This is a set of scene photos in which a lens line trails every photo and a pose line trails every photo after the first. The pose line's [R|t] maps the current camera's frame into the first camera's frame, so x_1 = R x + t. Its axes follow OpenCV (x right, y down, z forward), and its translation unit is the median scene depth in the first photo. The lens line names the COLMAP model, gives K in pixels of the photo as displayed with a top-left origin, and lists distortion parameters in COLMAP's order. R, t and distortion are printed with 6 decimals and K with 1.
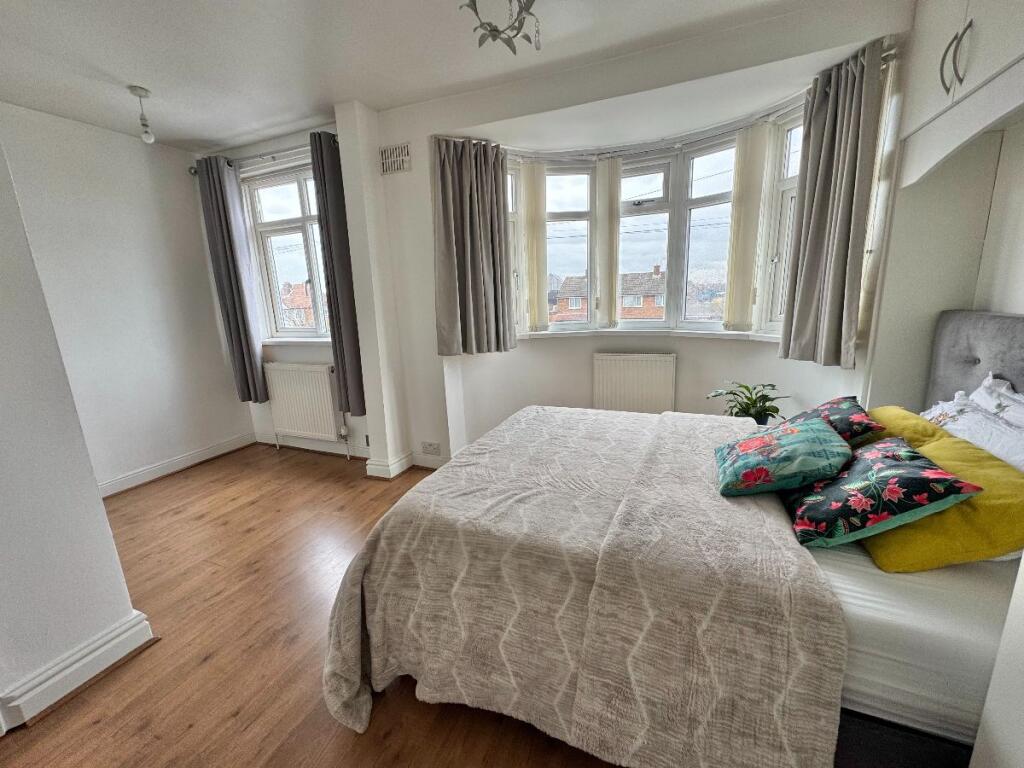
lens RADIAL K [[407.6, 0, 510.3], [0, 407.6, 382.3], [0, 0, 1]] dist [-0.001711, 0.000271]
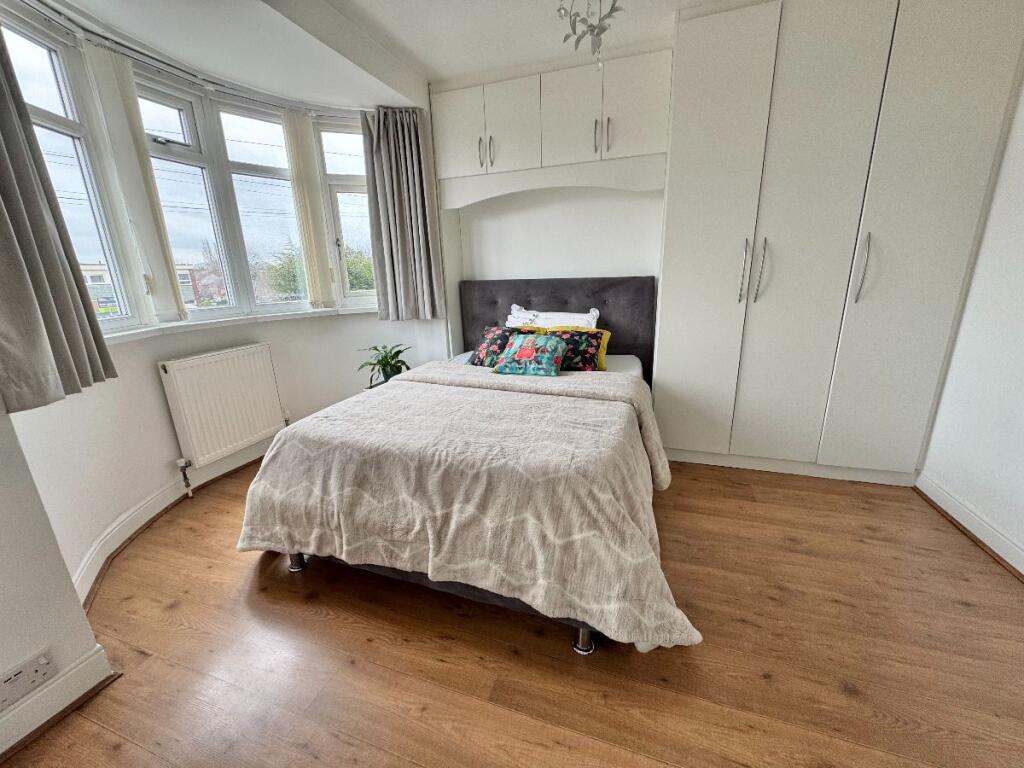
lens RADIAL K [[407.6, 0, 510.3], [0, 407.6, 382.3], [0, 0, 1]] dist [-0.001711, 0.000271]
pose [[-0.066458, -0.224293, 0.972253, -0.533416], [0.233165, 0.943938, 0.233699, -0.072215], [-0.970164, 0.242227, -0.010435, 0.547190]]
